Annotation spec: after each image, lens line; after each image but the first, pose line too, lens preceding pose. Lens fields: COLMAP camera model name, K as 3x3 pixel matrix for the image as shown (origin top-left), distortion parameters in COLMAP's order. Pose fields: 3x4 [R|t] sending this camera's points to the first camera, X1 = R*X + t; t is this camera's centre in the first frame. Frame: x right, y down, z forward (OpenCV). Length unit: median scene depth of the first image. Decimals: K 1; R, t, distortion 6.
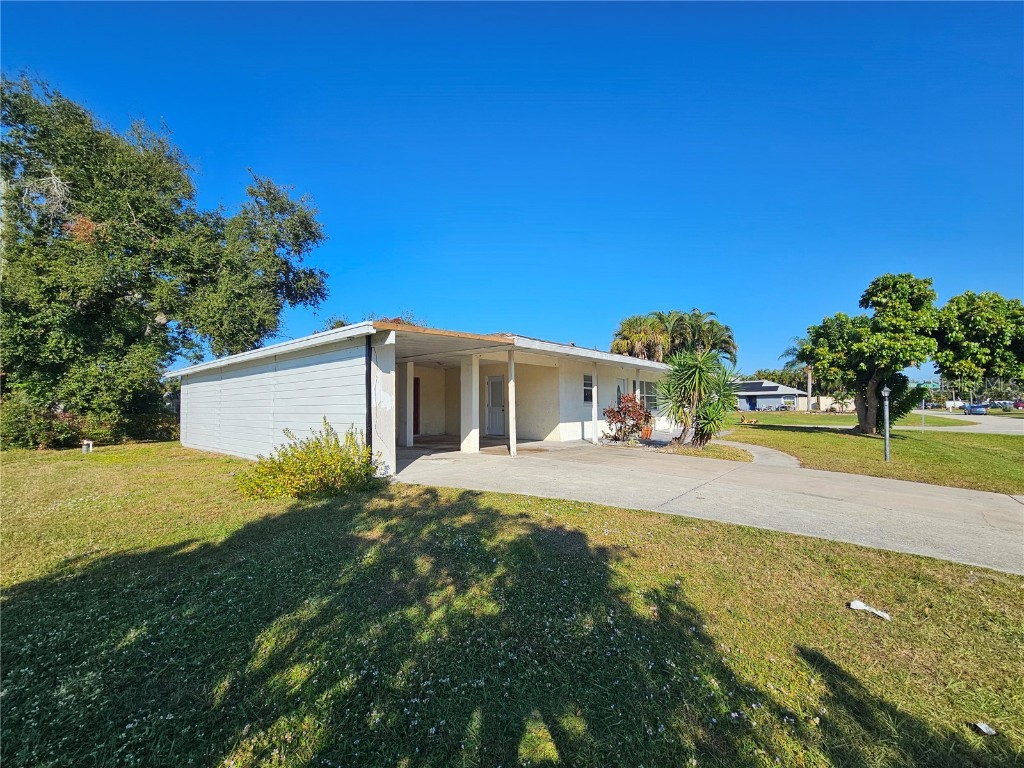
lens RADIAL K [[419.3, 0, 512.3], [0, 419.3, 387.2], [0, 0, 1]] dist [-0.006012, 0.000351]
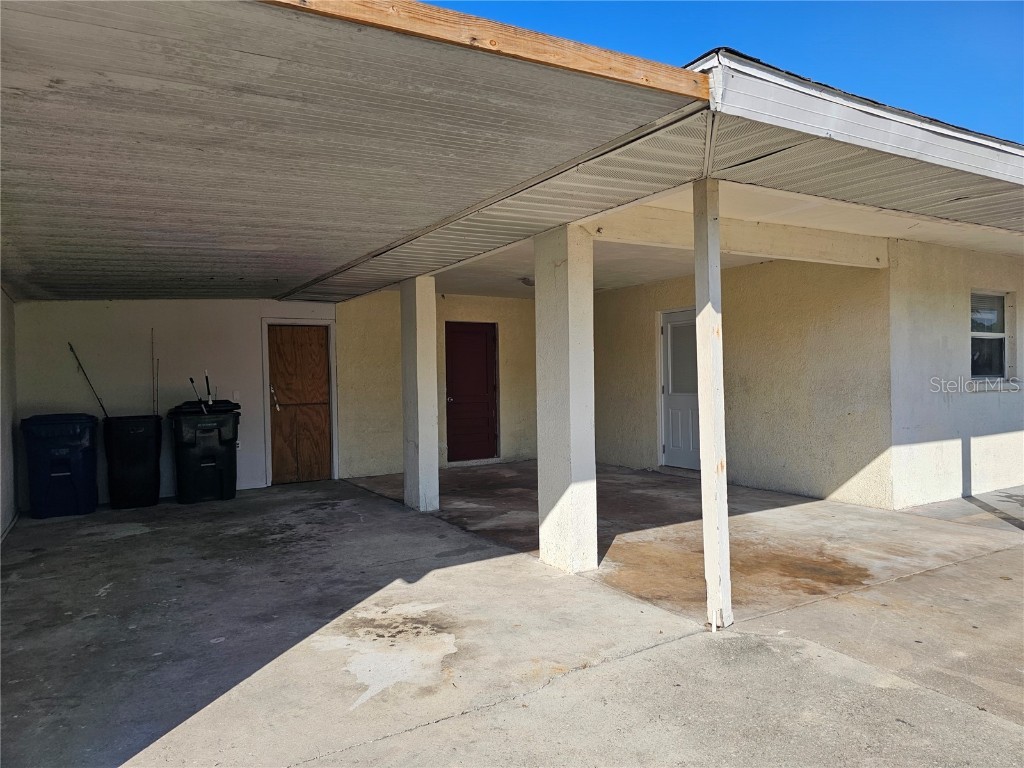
lens RADIAL K [[685.7, 0, 509.0], [0, 685.7, 384.2], [0, 0, 1]] dist [0.055560, -0.043831]
pose [[0.945902, -0.005779, -0.324400, 0.019714], [0.024541, 0.998251, 0.053775, 0.004359], [0.323522, -0.058827, 0.944390, 0.649426]]
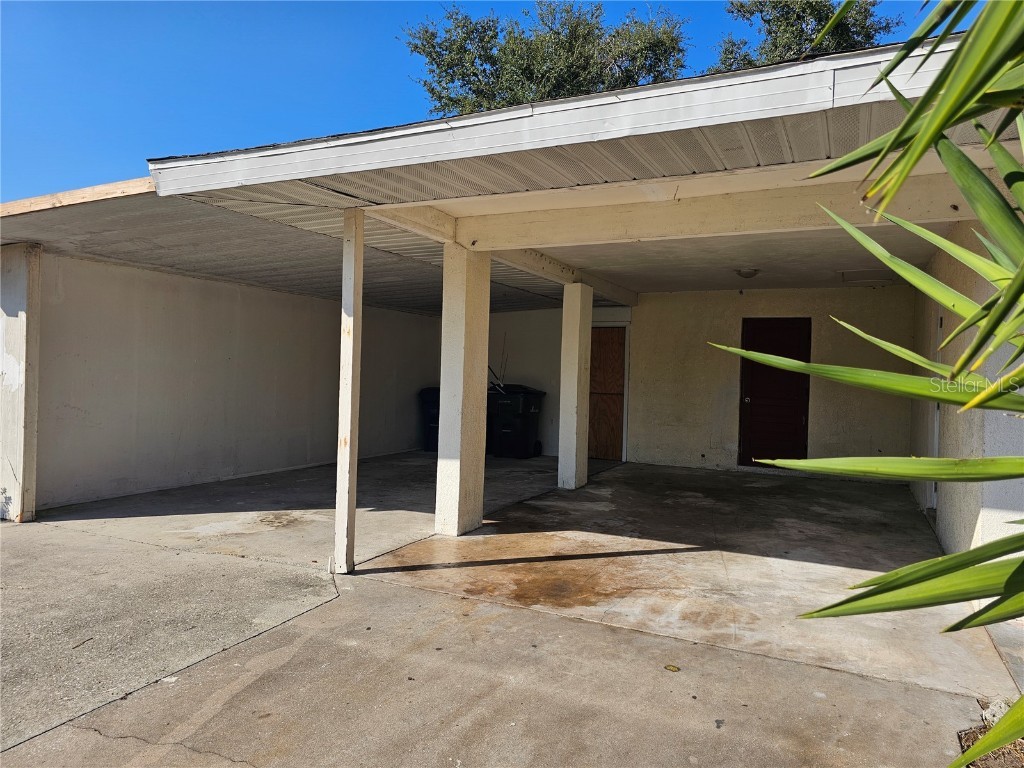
lens RADIAL K [[685.7, 0, 530.1], [0, 685.7, 374.2], [0, 0, 1]] dist [0.055560, -0.043831]
pose [[0.259435, 0.016840, -0.965614, 0.541161], [0.013155, 0.999694, 0.020969, 0.020557], [0.965671, -0.018143, 0.259134, 1.091072]]
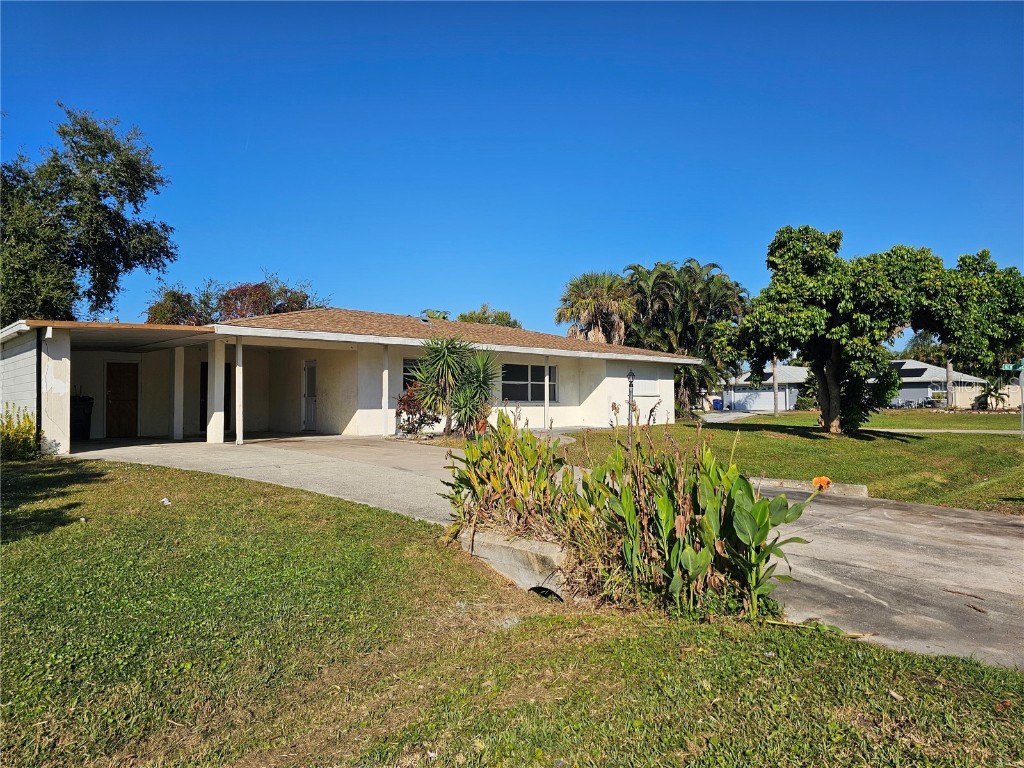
lens RADIAL K [[685.7, 0, 513.8], [0, 685.7, 376.5], [0, 0, 1]] dist [0.055560, -0.043831]
pose [[0.995127, -0.005261, -0.098458, 0.879419], [0.005797, 0.999970, 0.005160, 0.001614], [0.098428, -0.005706, 0.995128, -0.601173]]
